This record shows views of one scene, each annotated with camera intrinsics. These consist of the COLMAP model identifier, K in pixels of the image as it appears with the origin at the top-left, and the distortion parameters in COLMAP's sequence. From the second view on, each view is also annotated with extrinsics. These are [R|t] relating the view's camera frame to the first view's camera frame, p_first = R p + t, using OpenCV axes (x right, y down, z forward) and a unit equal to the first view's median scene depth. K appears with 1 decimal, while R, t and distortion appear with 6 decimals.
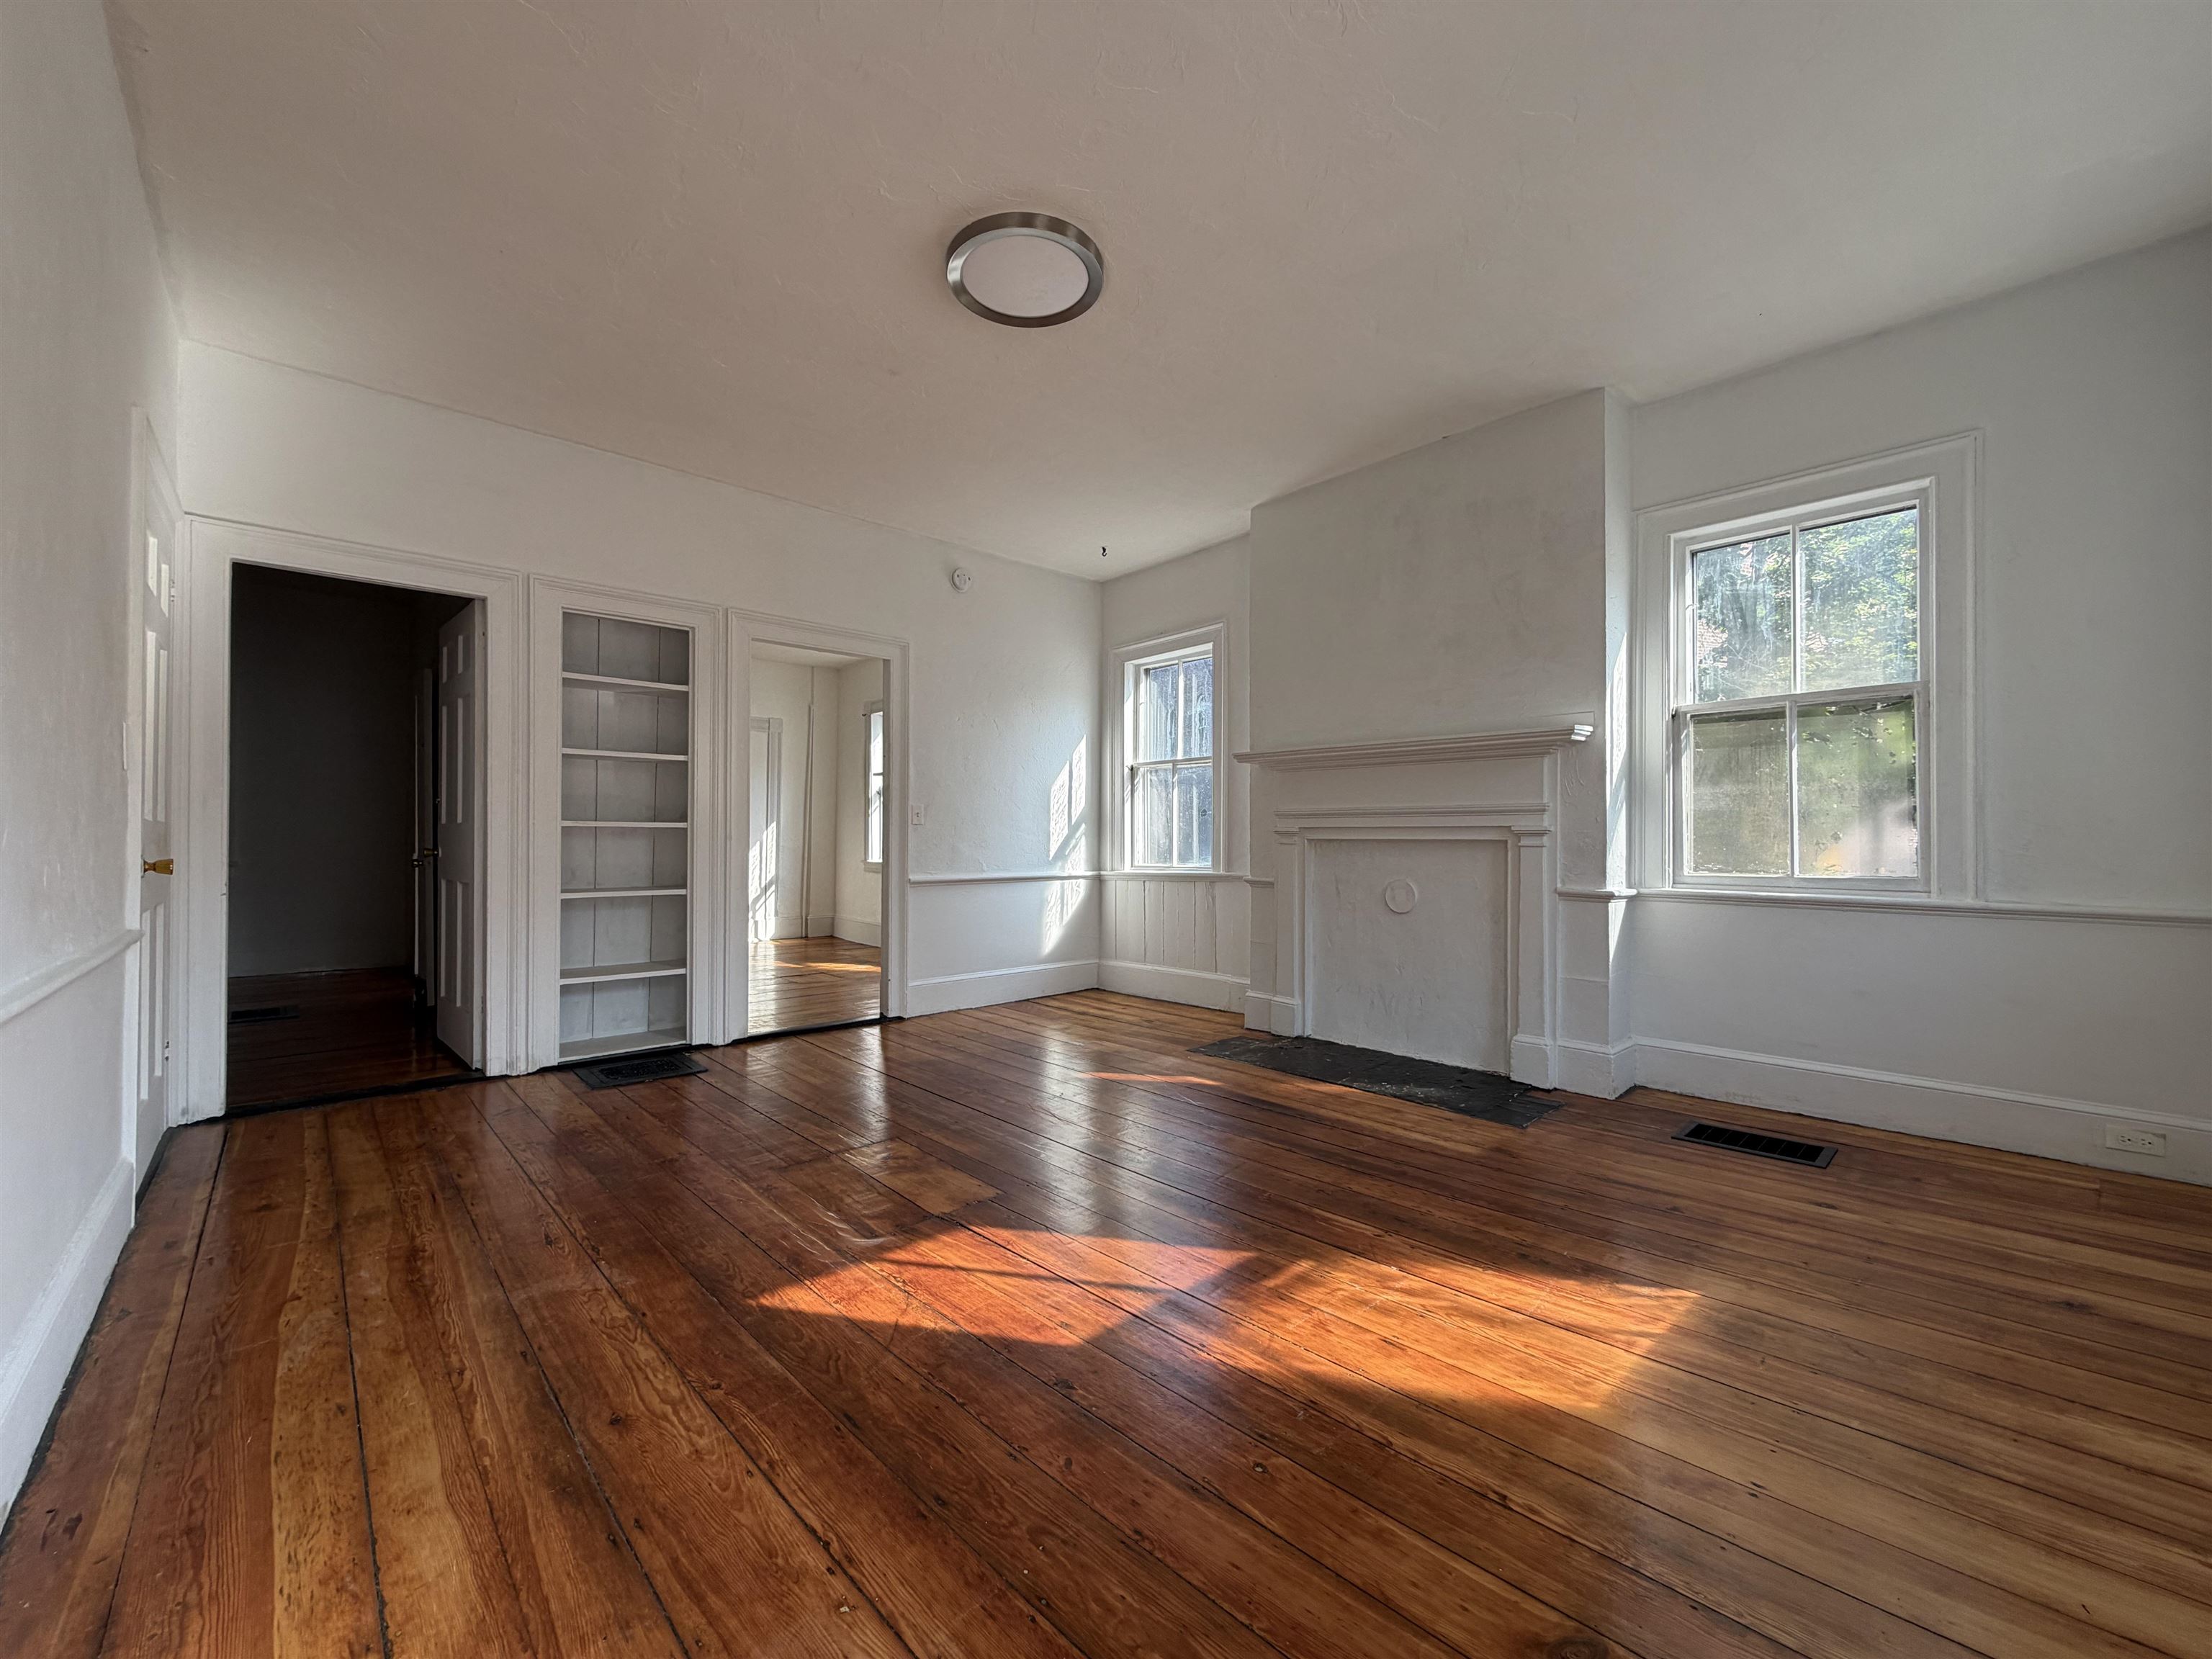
lens RADIAL K [[879.9, 0, 1096.6], [0, 879.9, 830.5], [0, 0, 1]] dist [-0.000352, 0.000584]
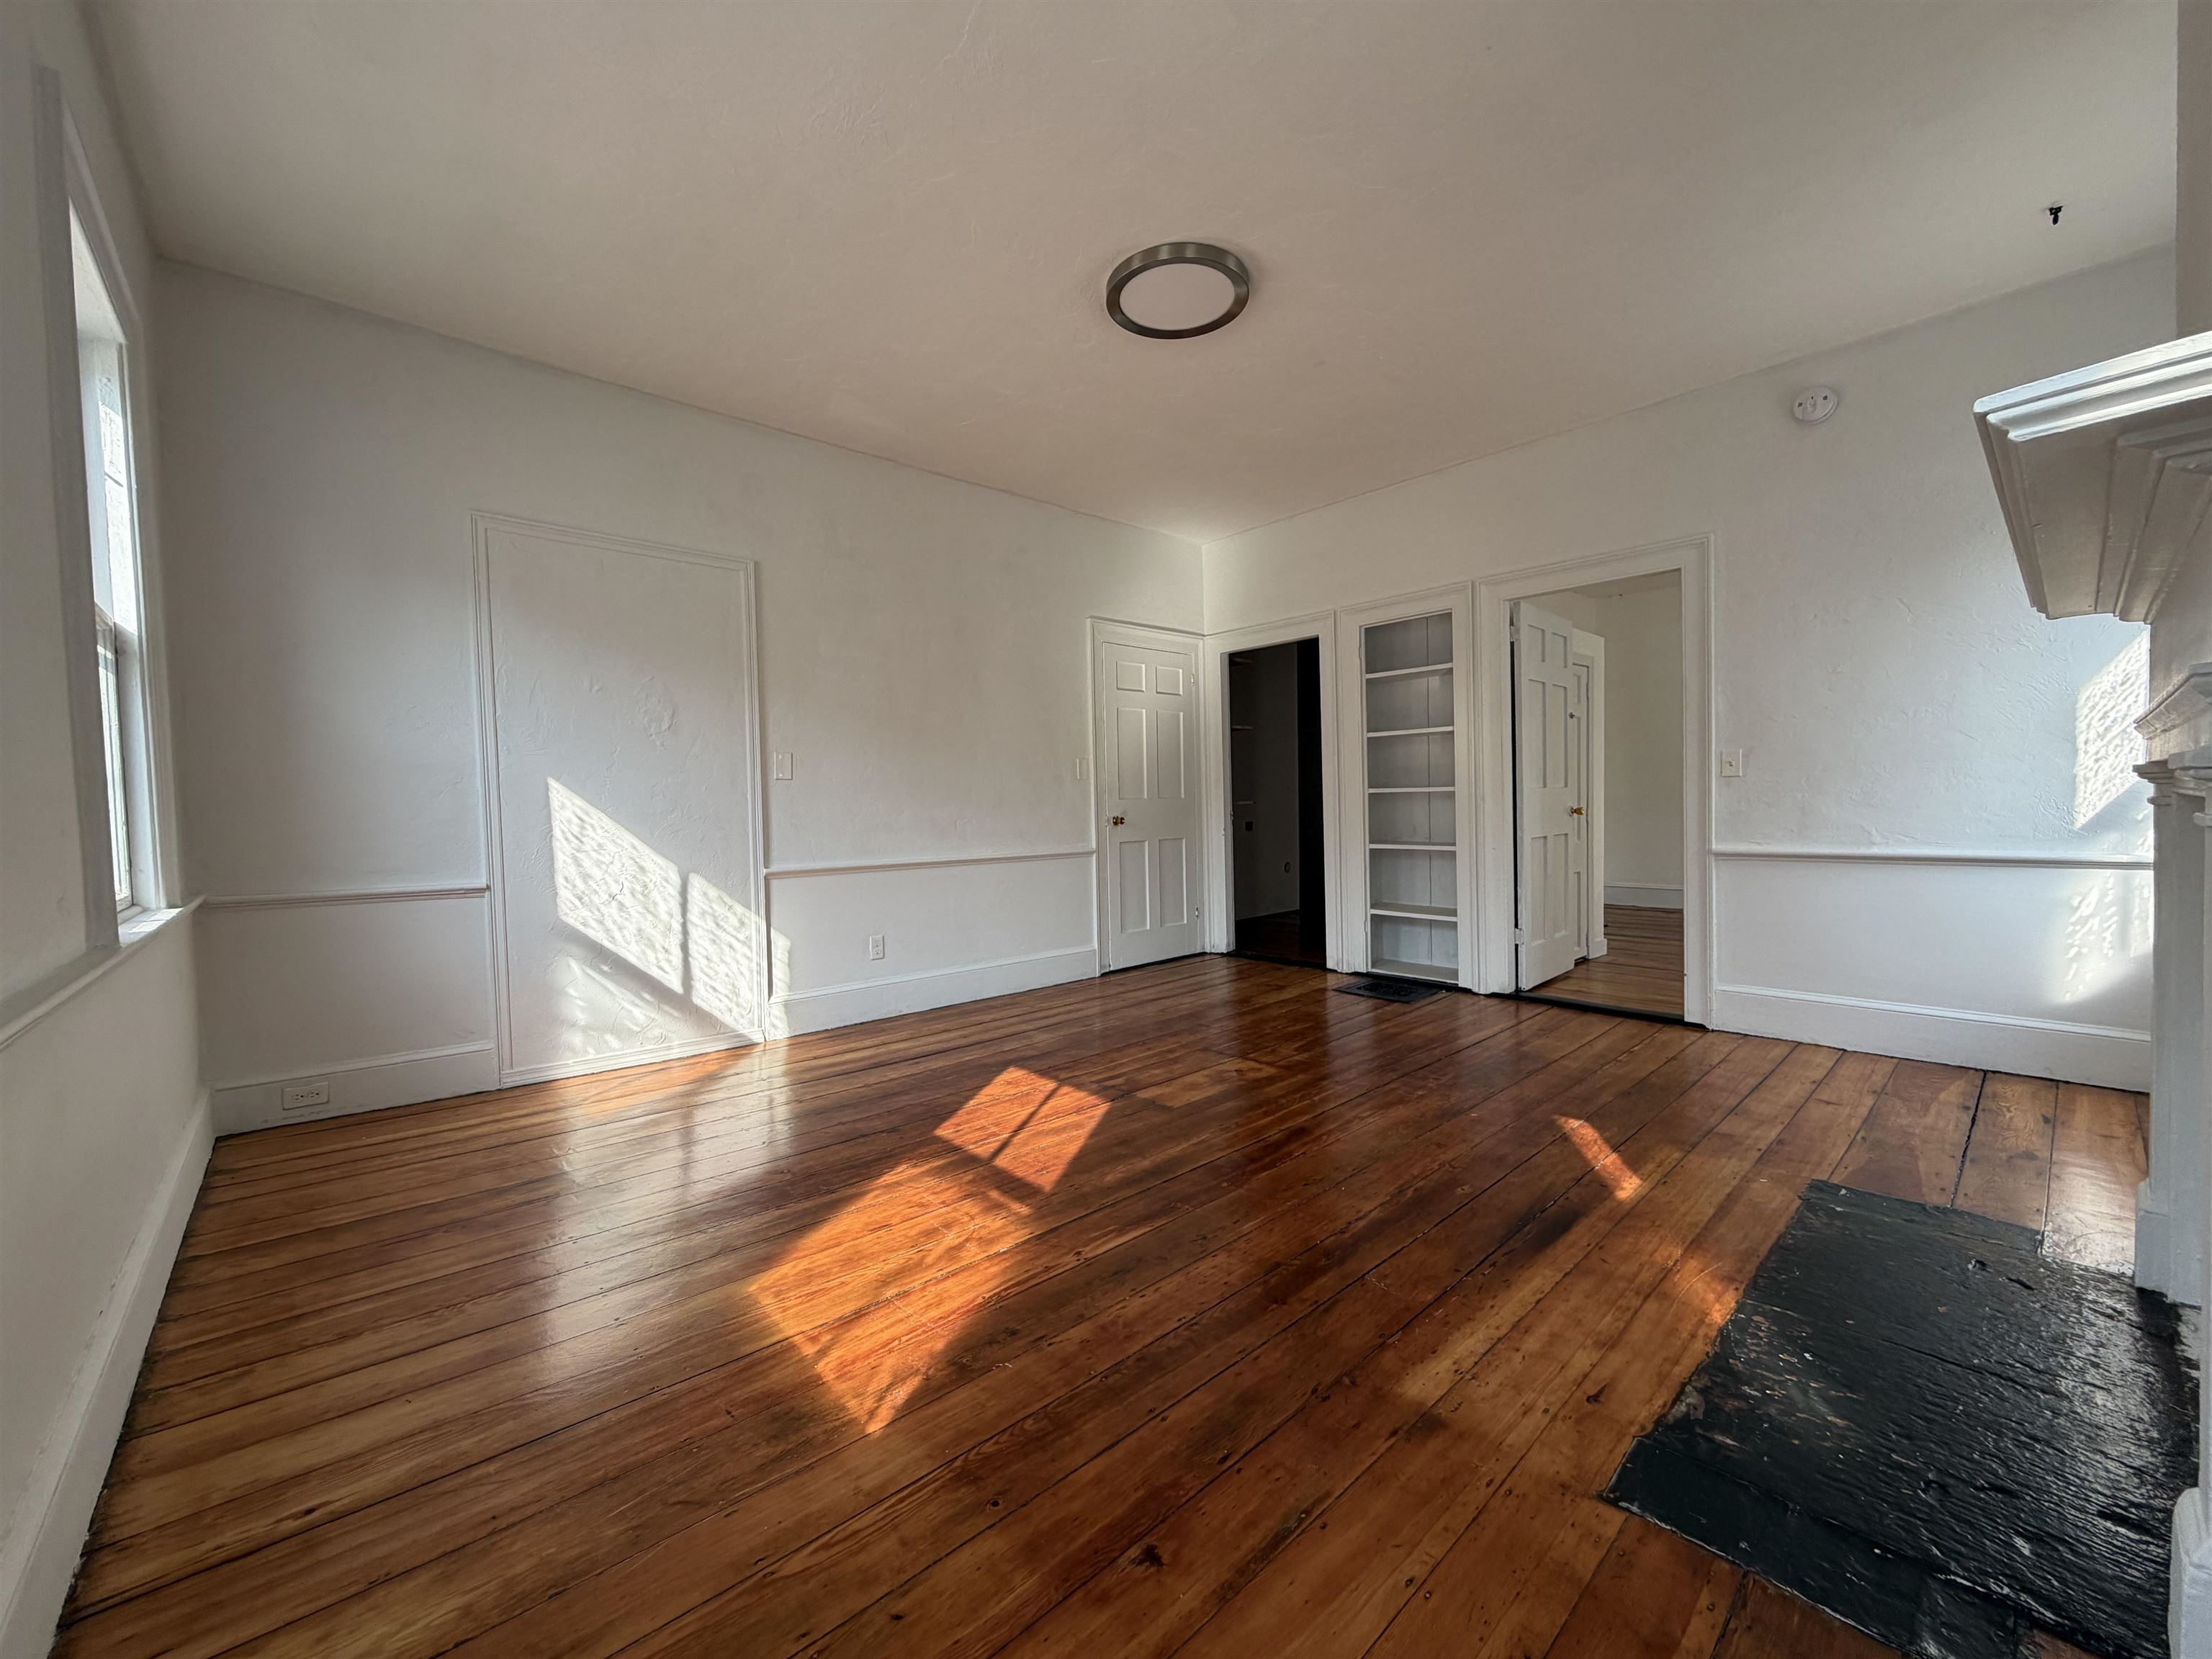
lens RADIAL K [[877.4, 0, 1096.6], [0, 877.4, 830.9], [0, 0, 1]] dist [-0.000636, 0.000340]
pose [[-0.012695, 0.027686, -0.999536, 1.134049], [0.031754, 0.999124, 0.027271, 0.003557], [0.999415, -0.031393, -0.013563, 0.979891]]
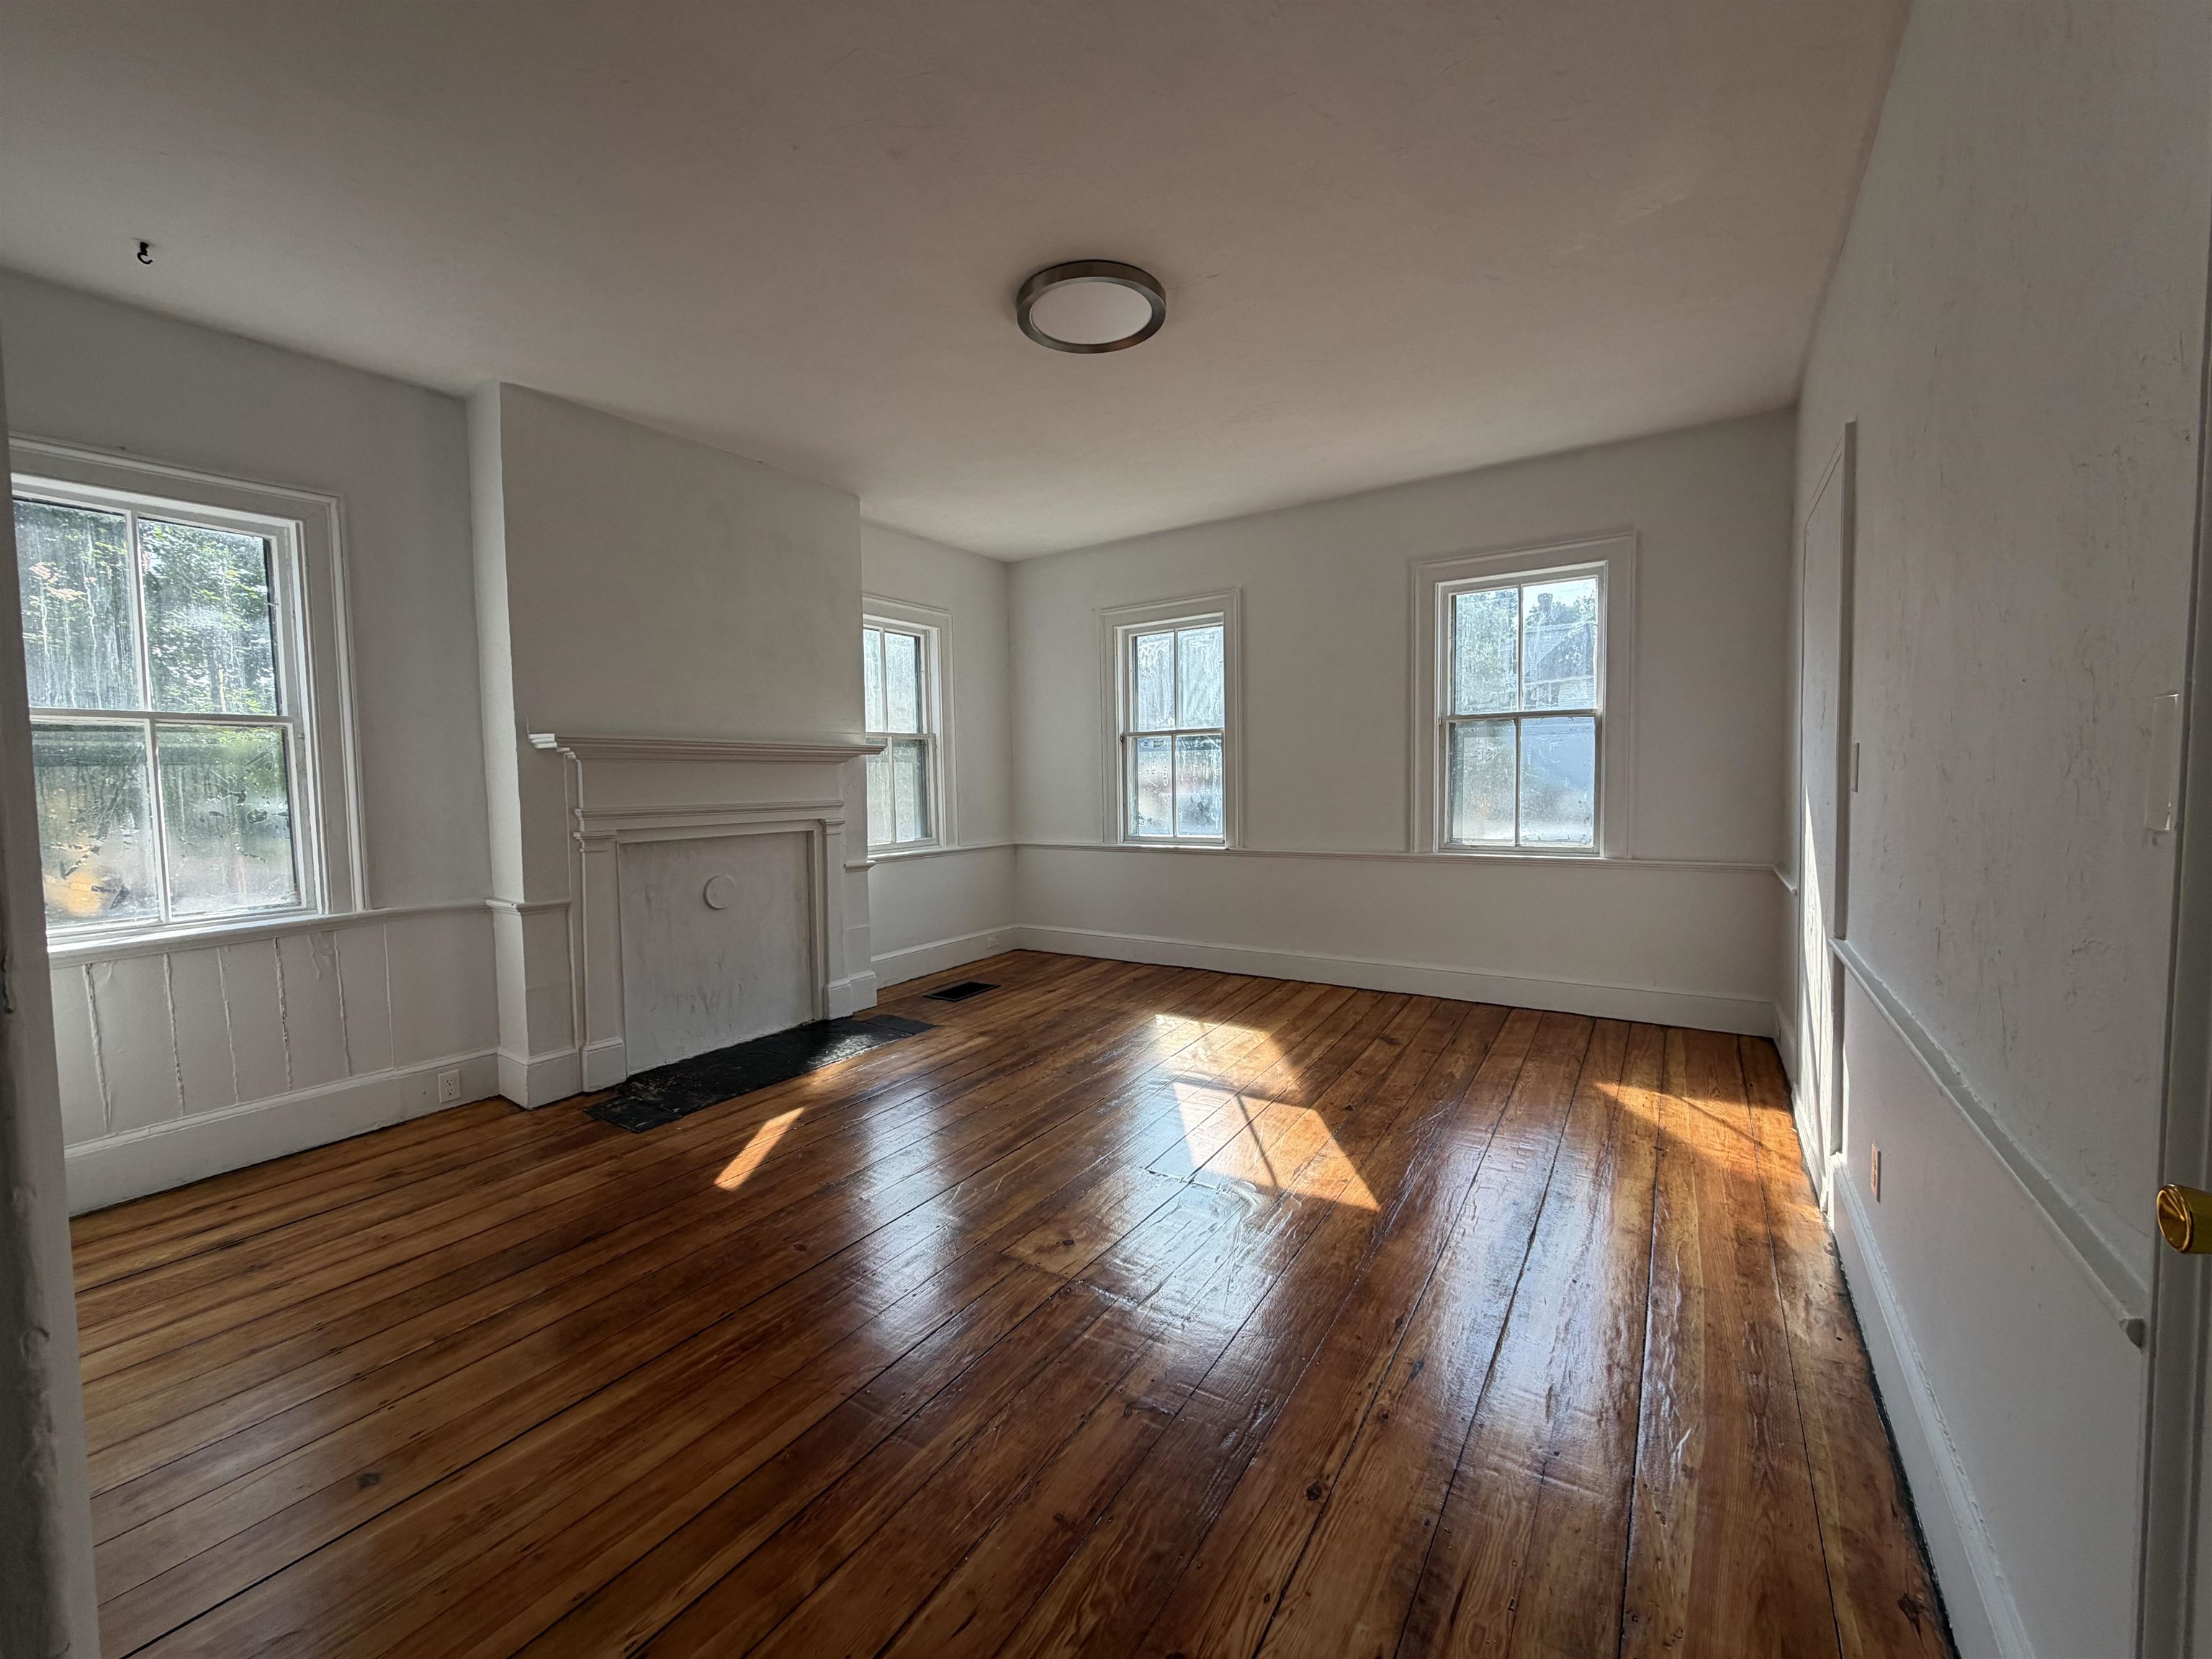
lens RADIAL K [[879.9, 0, 1096.6], [0, 879.9, 830.5], [0, 0, 1]] dist [-0.000352, 0.000584]
pose [[-0.235081, -0.052304, 0.970568, -1.236807], [0.009318, 0.998384, 0.056060, -0.082013], [-0.971931, 0.022223, -0.234213, 1.372061]]
